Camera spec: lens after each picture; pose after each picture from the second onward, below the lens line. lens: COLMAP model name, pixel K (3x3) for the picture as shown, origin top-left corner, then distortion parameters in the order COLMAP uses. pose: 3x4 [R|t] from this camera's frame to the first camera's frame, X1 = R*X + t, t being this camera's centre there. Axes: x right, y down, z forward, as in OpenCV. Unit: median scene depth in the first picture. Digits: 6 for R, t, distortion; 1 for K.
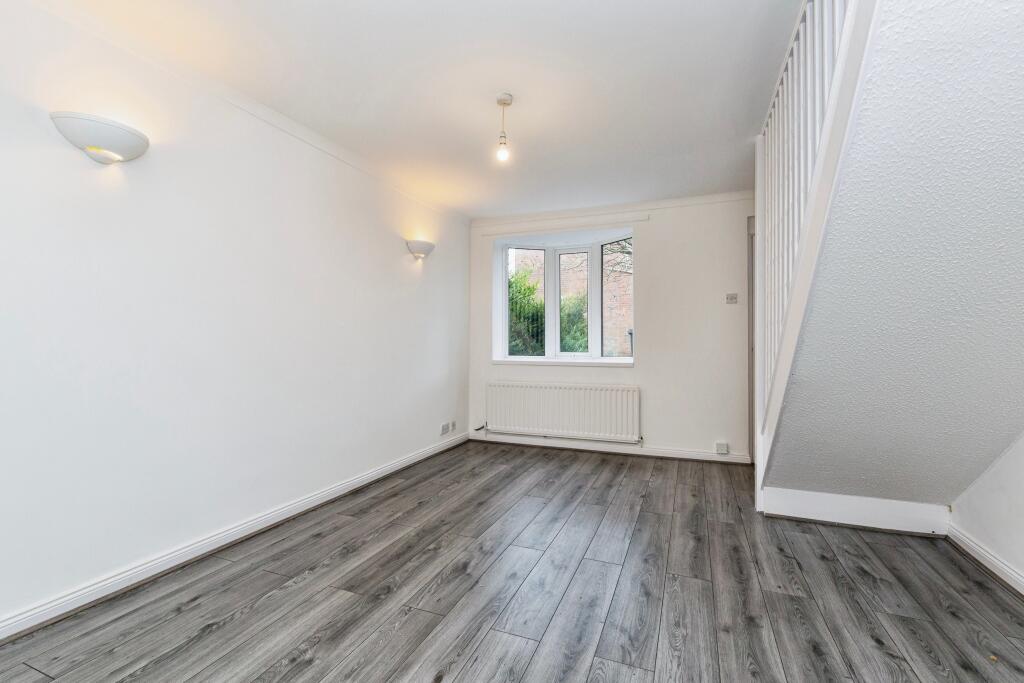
lens RADIAL K [[448.6, 0, 512.9], [0, 448.6, 340.7], [0, 0, 1]] dist [0.003256, 0.000659]
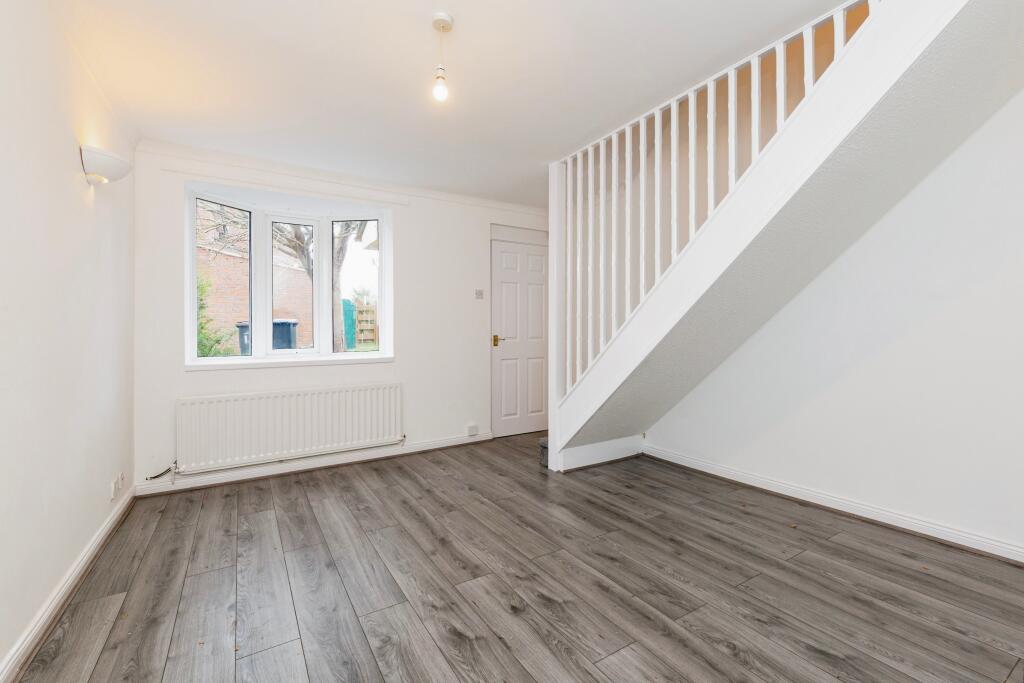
lens RADIAL K [[448.6, 0, 523.8], [0, 448.6, 342.7], [0, 0, 1]] dist [0.003256, 0.000659]
pose [[0.582898, -0.026179, 0.812124, -0.585626], [0.011138, 0.999644, 0.024230, 0.000044], [-0.812469, -0.005079, 0.582982, 0.436486]]
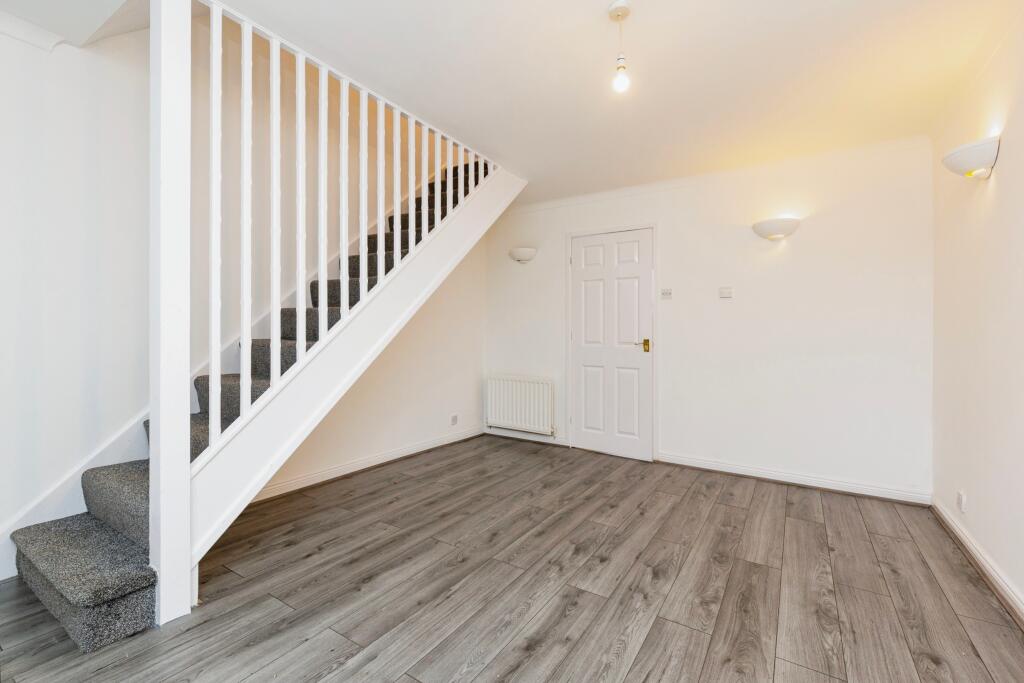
lens RADIAL K [[448.6, 0, 512.6], [0, 448.6, 333.0], [0, 0, 1]] dist [0.003256, 0.000659]
pose [[-0.982768, -0.015242, 0.184214, 0.020738], [-0.016804, 0.999835, -0.006923, 0.006207], [-0.184078, -0.009900, -0.982862, 1.822898]]
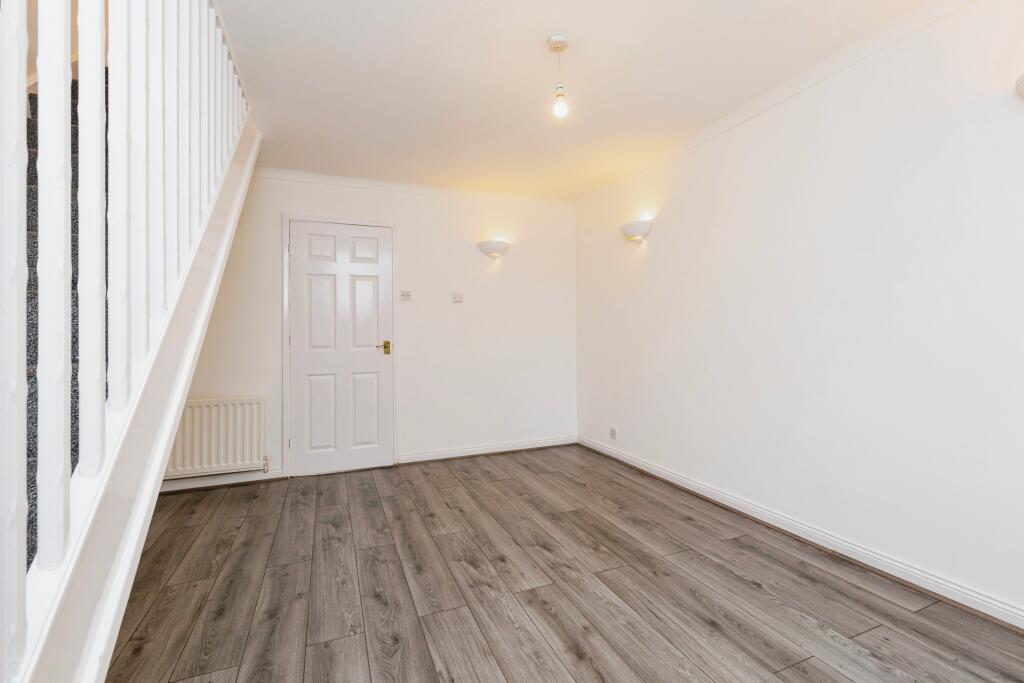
lens RADIAL K [[448.6, 0, 518.7], [0, 448.6, 324.4], [0, 0, 1]] dist [0.003256, 0.000659]
pose [[-0.708099, -0.011967, -0.706012, 0.637010], [0.013091, 0.999462, -0.030071, 0.004253], [0.705992, -0.030536, -0.707561, 1.576440]]
